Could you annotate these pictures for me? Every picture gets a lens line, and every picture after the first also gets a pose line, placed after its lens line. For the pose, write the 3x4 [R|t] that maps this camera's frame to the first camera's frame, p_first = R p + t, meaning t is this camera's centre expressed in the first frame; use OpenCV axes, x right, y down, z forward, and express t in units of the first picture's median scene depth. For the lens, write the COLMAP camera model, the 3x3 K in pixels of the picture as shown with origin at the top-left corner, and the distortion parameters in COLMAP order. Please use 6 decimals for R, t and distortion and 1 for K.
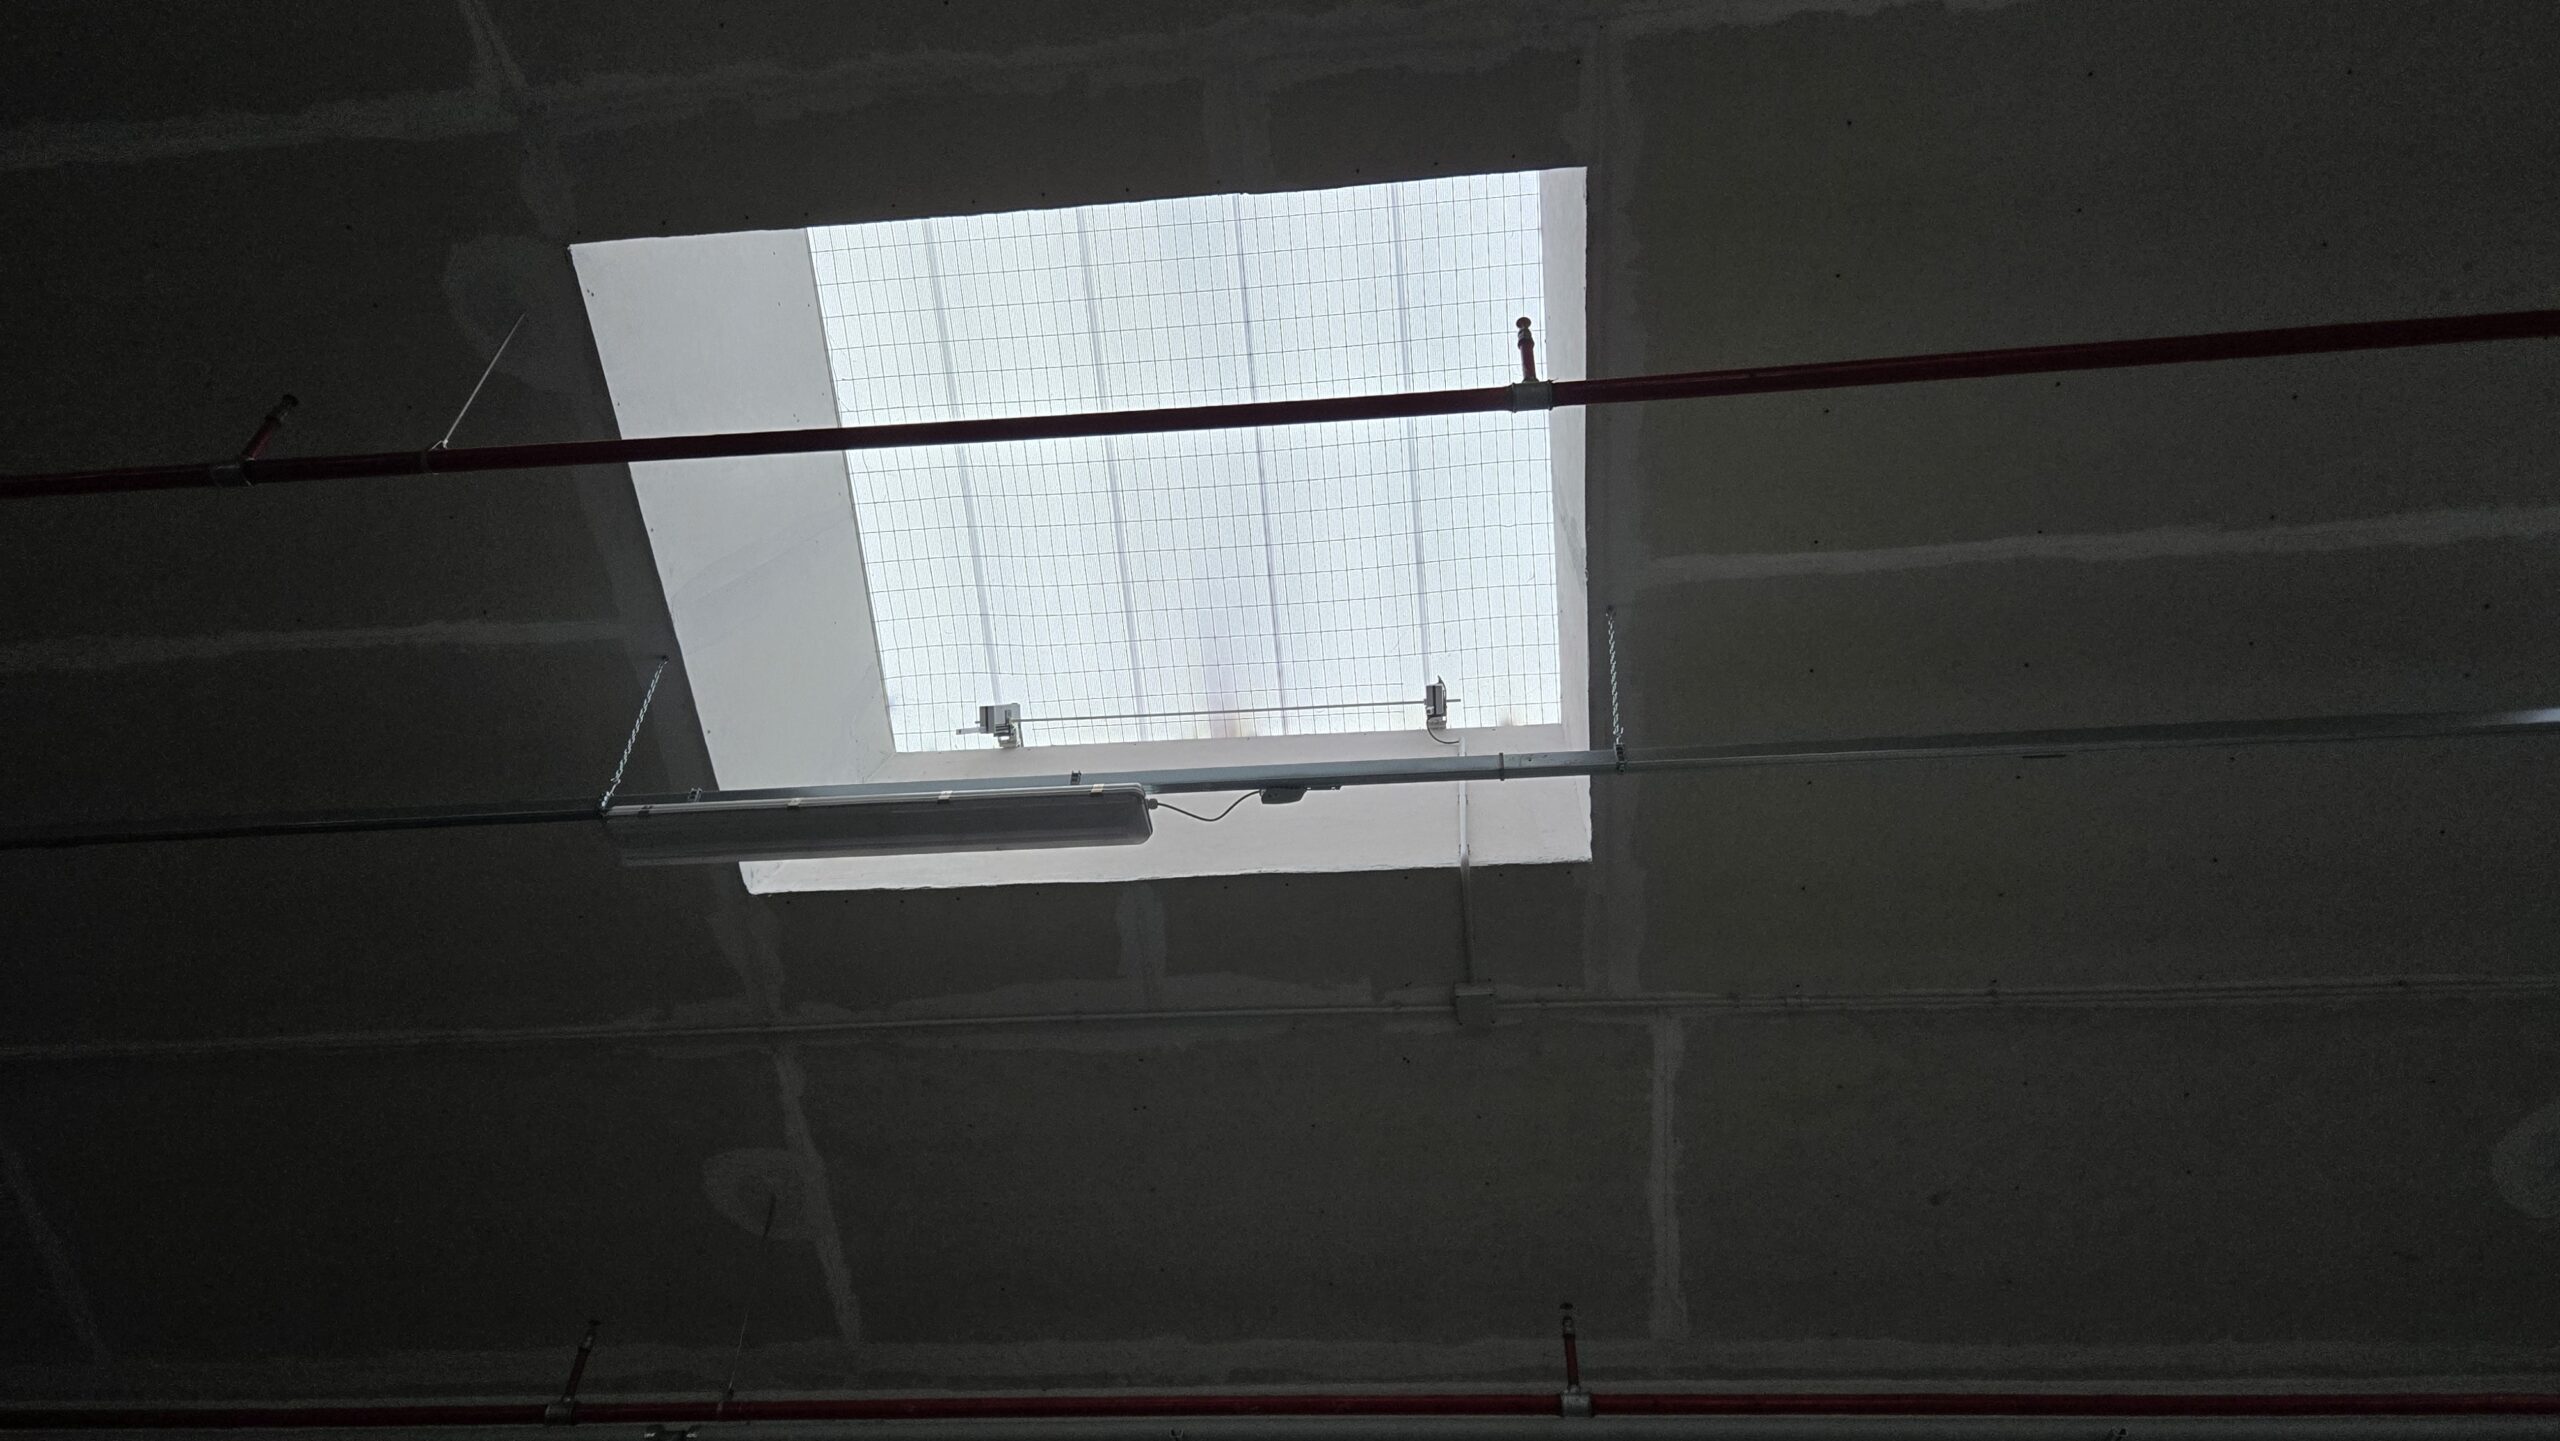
lens RADIAL K [[1750.9, 0, 1263.4], [0, 1750.9, 718.7], [0, 0, 1]] dist [0.081063, -0.083665]
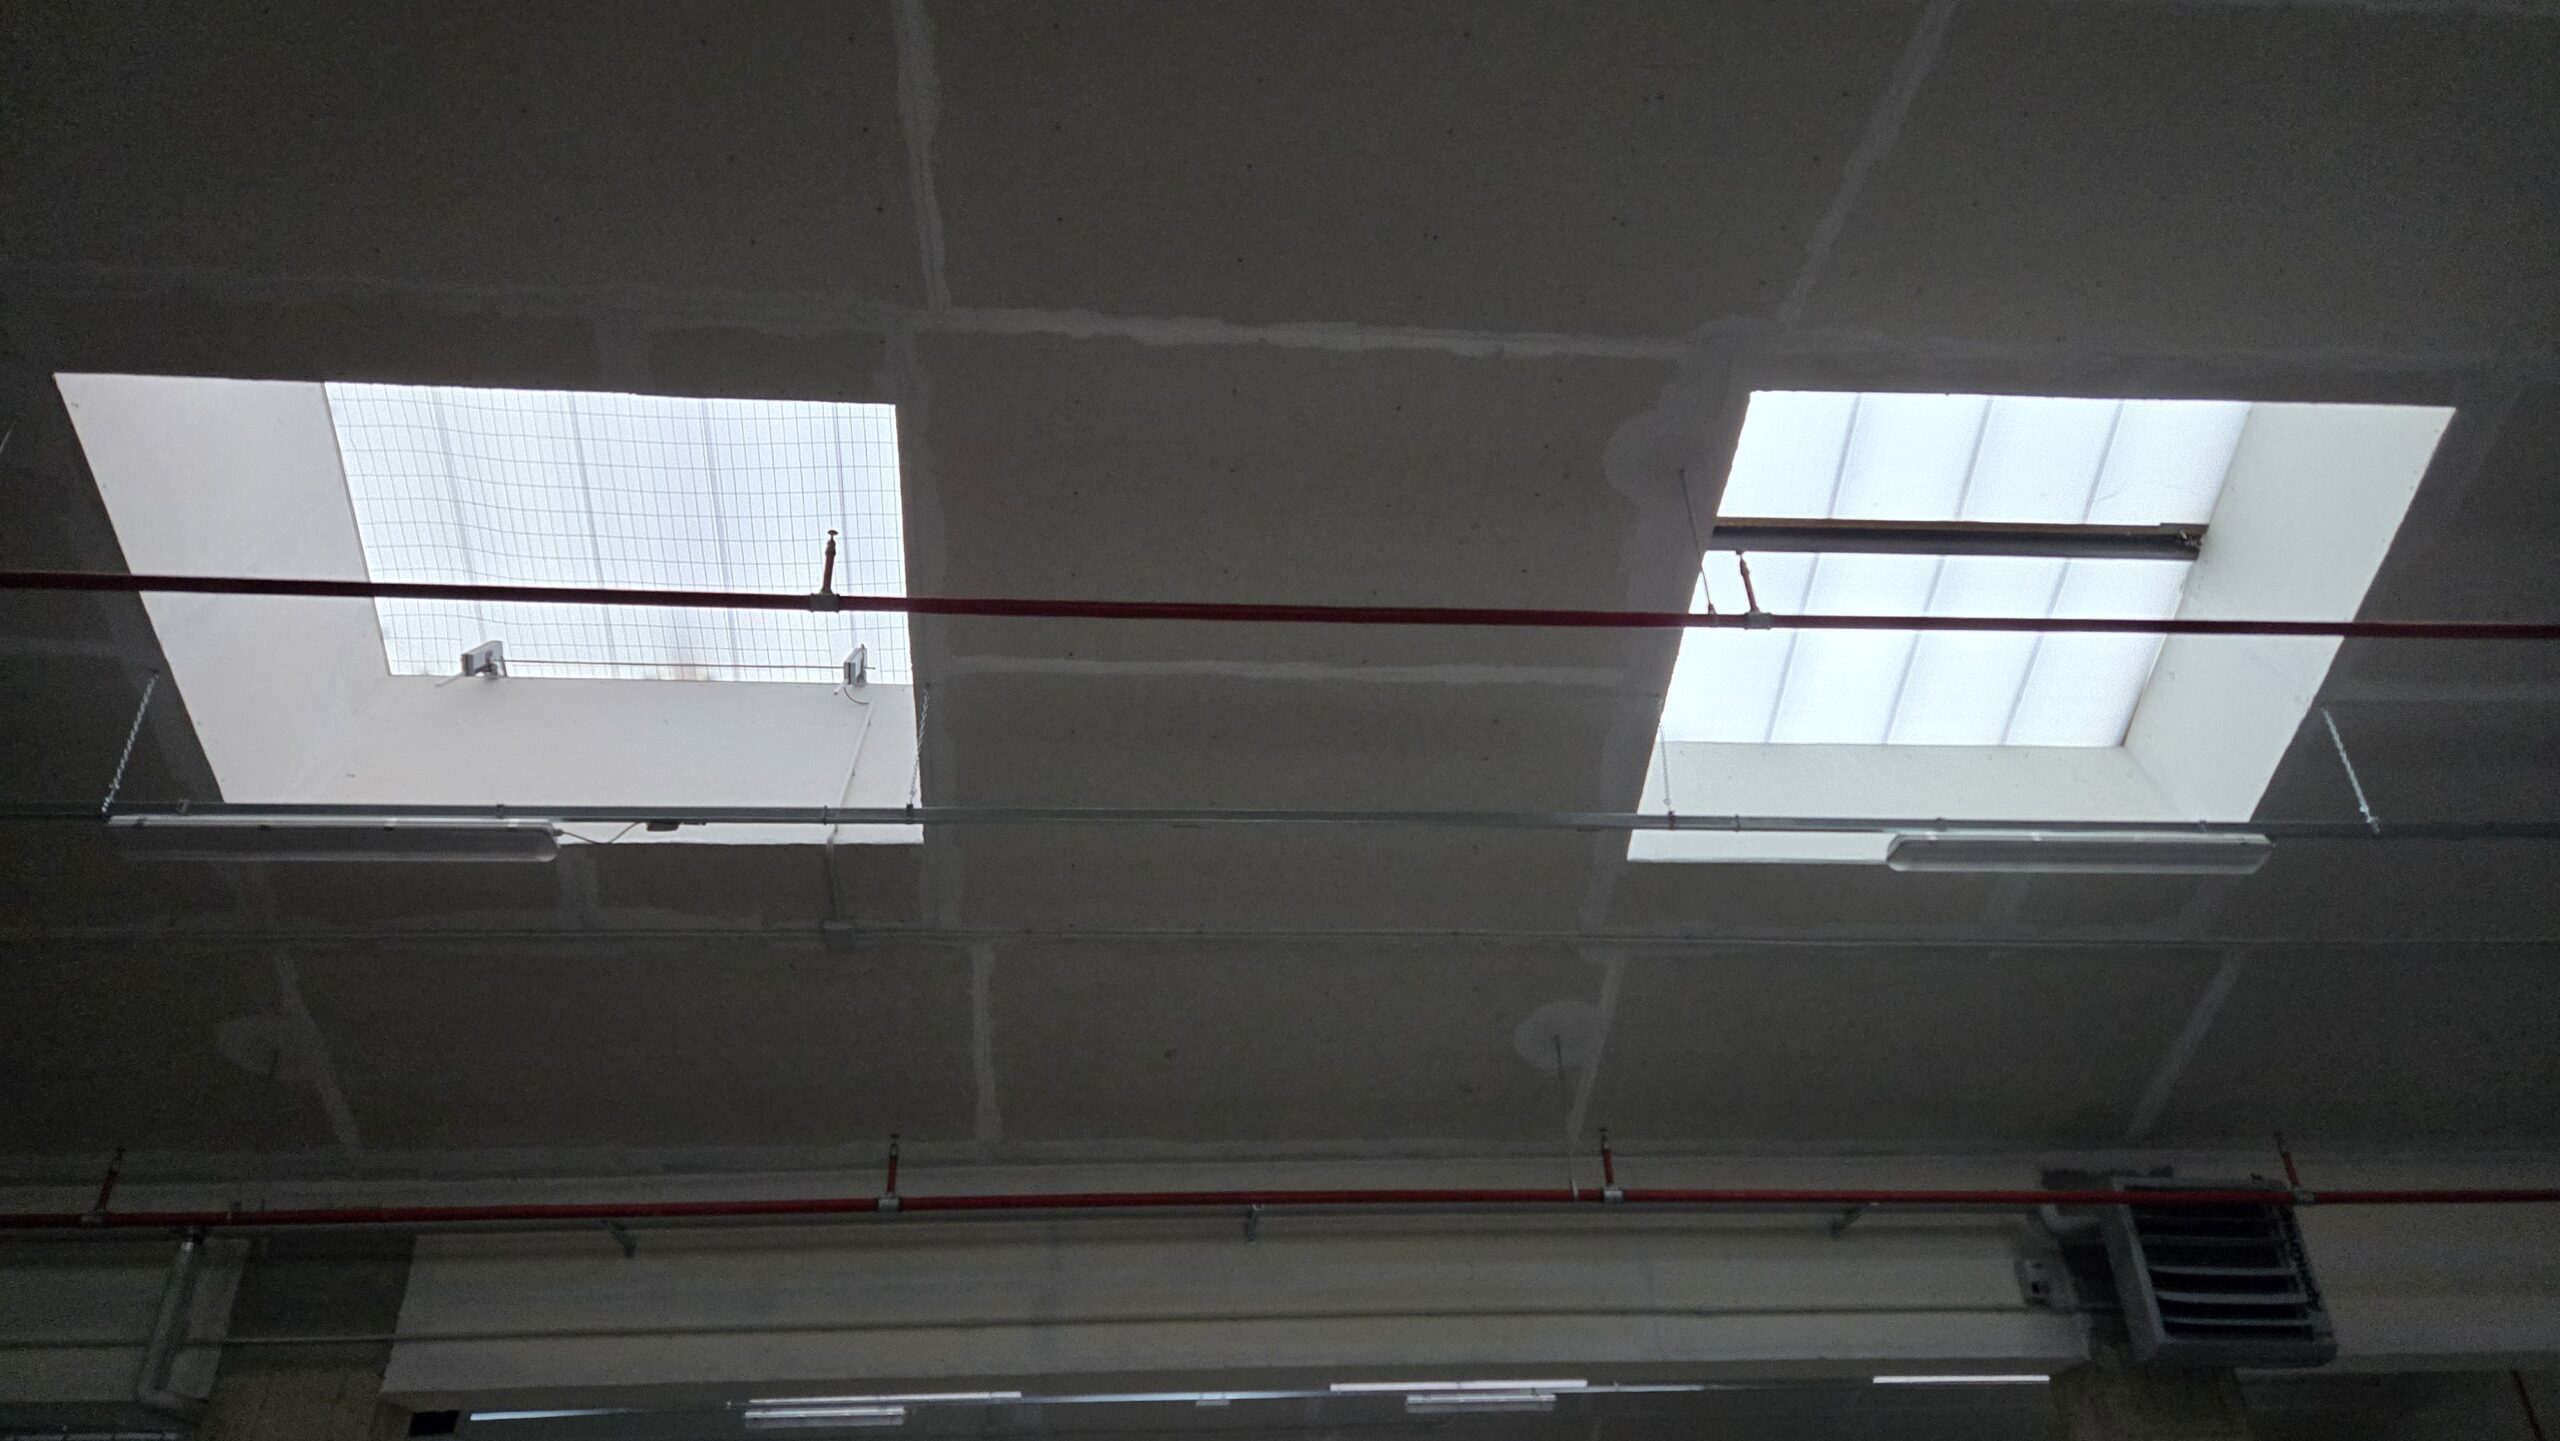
lens RADIAL K [[1707.1, 0, 1289.9], [0, 1707.1, 739.2], [0, 0, 1]] dist [0.078121, -0.074608]
pose [[0.973466, 0.042054, 0.224936, 0.168401], [-0.086960, 0.977211, 0.193641, -0.301993], [-0.211666, -0.208063, 0.954938, -0.358137]]
